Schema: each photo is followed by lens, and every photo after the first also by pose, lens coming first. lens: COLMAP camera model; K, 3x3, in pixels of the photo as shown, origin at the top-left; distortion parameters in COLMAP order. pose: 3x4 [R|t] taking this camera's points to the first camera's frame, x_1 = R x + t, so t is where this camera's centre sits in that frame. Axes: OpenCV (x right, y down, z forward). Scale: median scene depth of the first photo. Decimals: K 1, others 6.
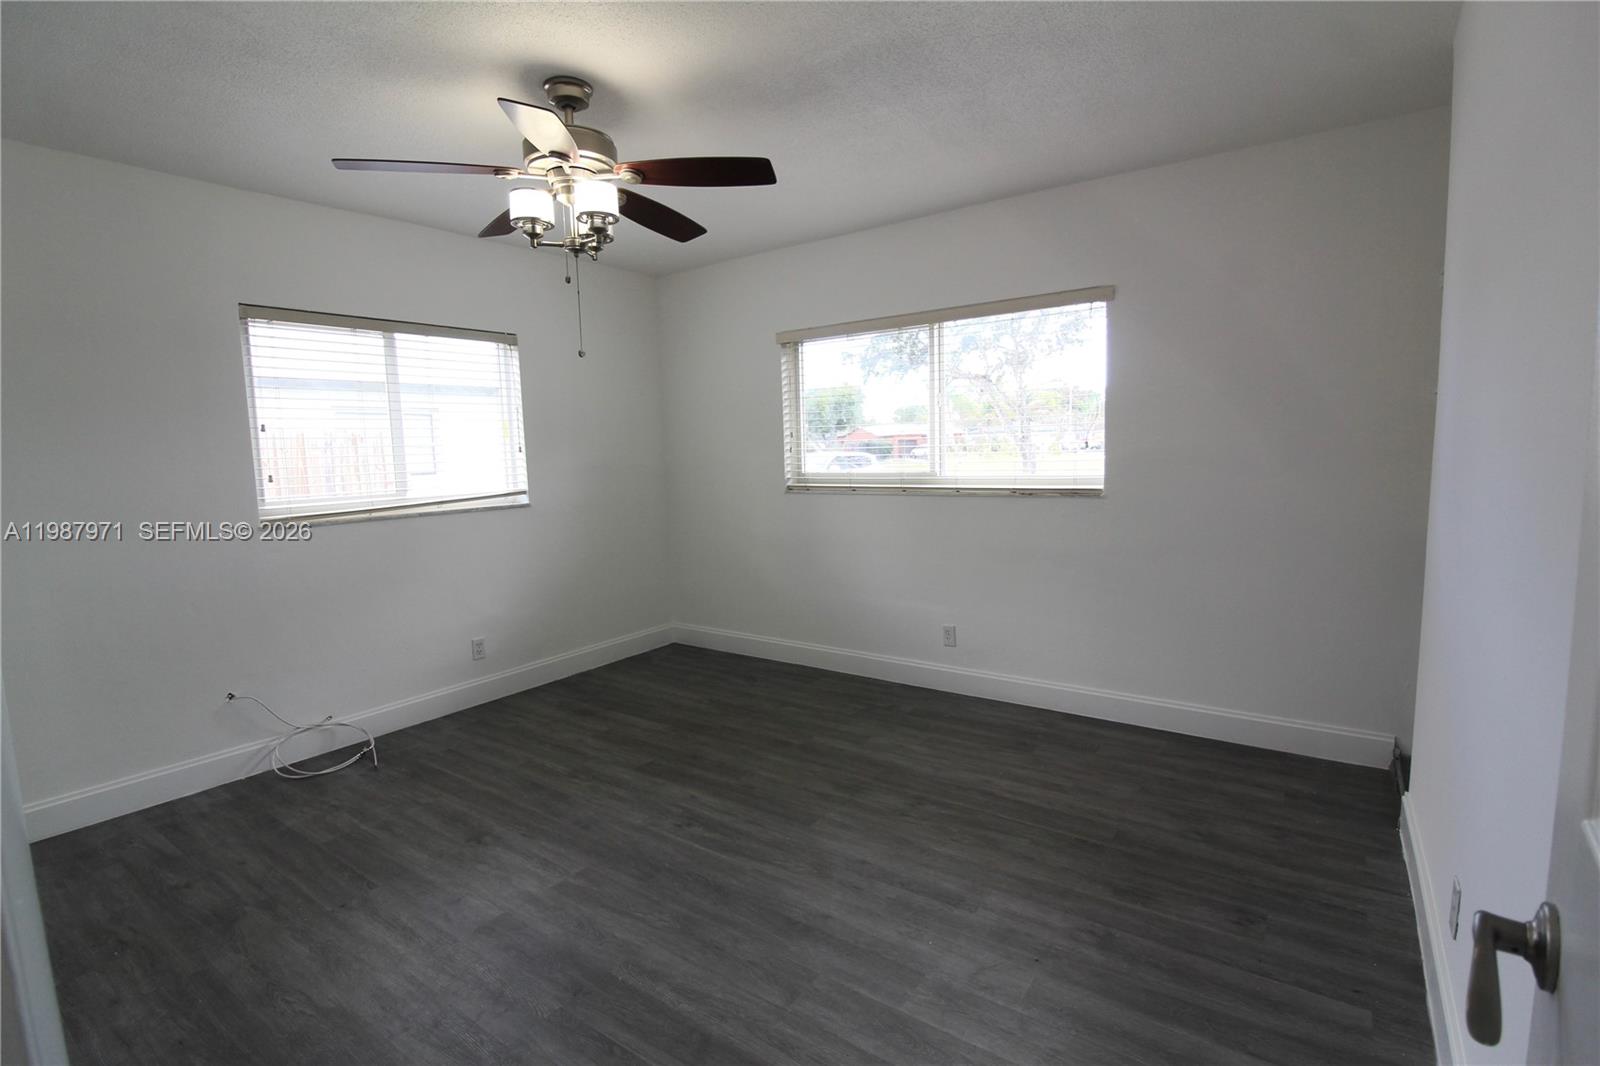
lens RADIAL K [[741.9, 0, 798.7], [0, 741.9, 535.7], [0, 0, 1]] dist [-0.007481, -0.006344]
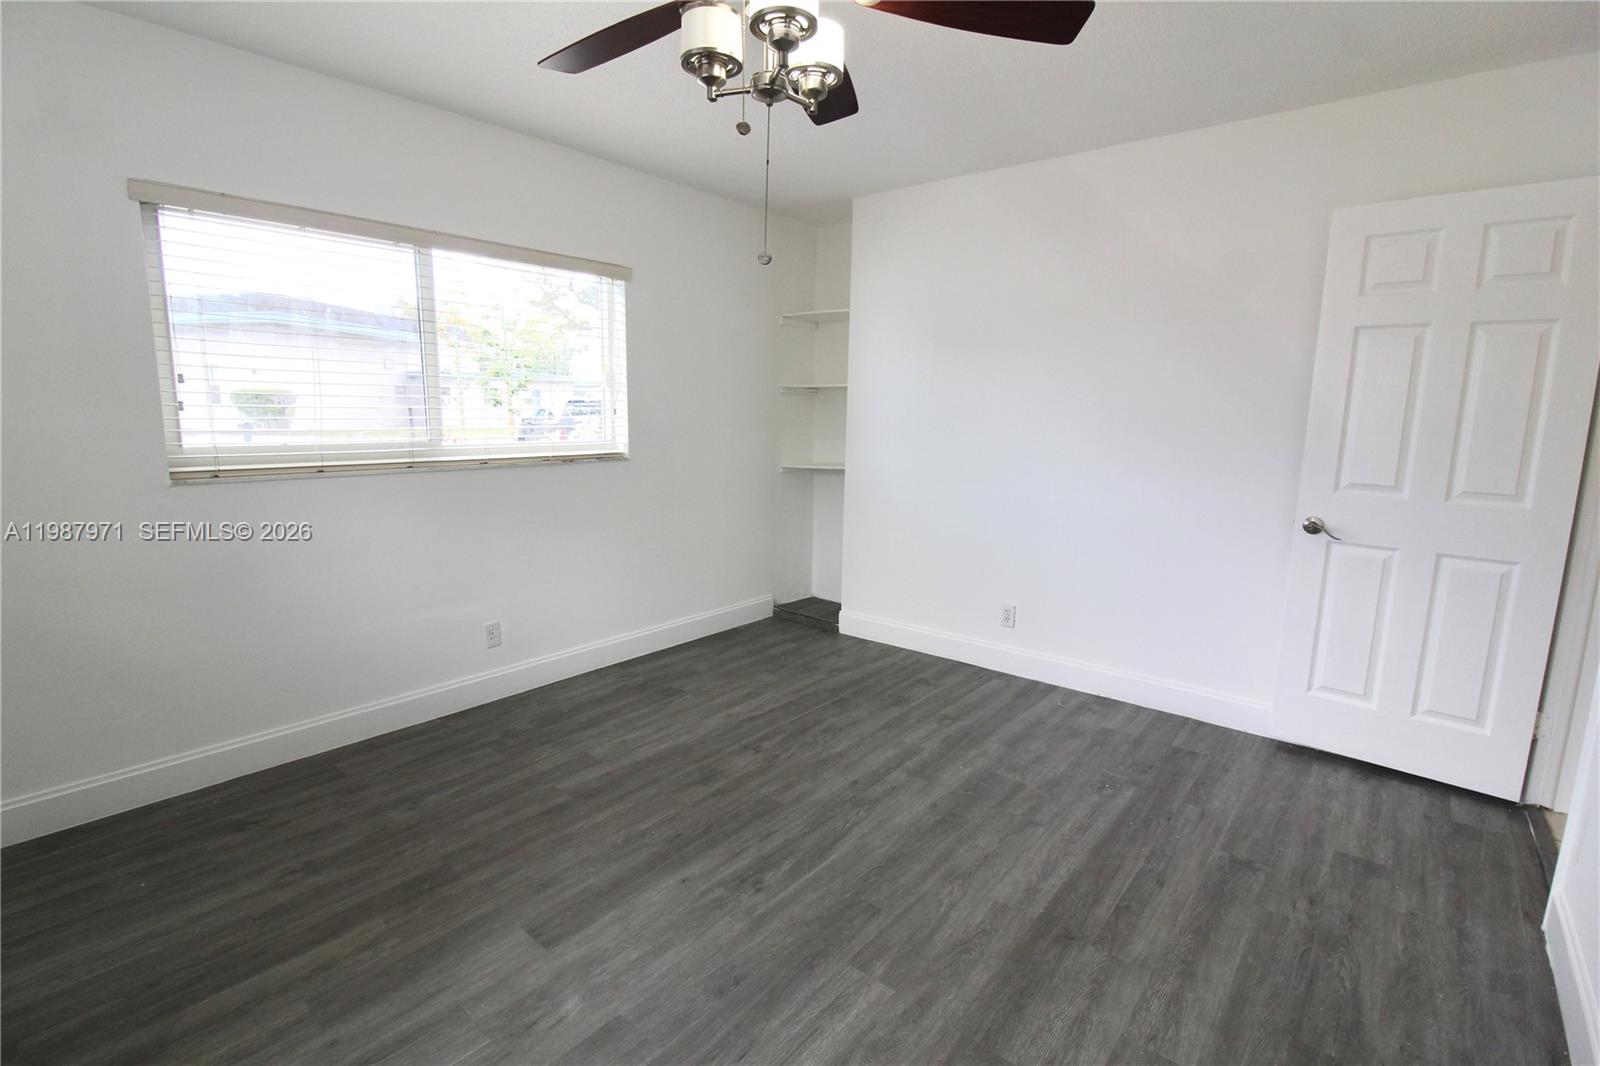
lens RADIAL K [[741.9, 0, 801.5], [0, 741.9, 530.6], [0, 0, 1]] dist [-0.007481, -0.006344]
pose [[0.073253, -0.134704, 0.988175, -0.748823], [0.101972, 0.986655, 0.126938, -0.067855], [-0.992087, 0.091468, 0.086011, 0.722033]]
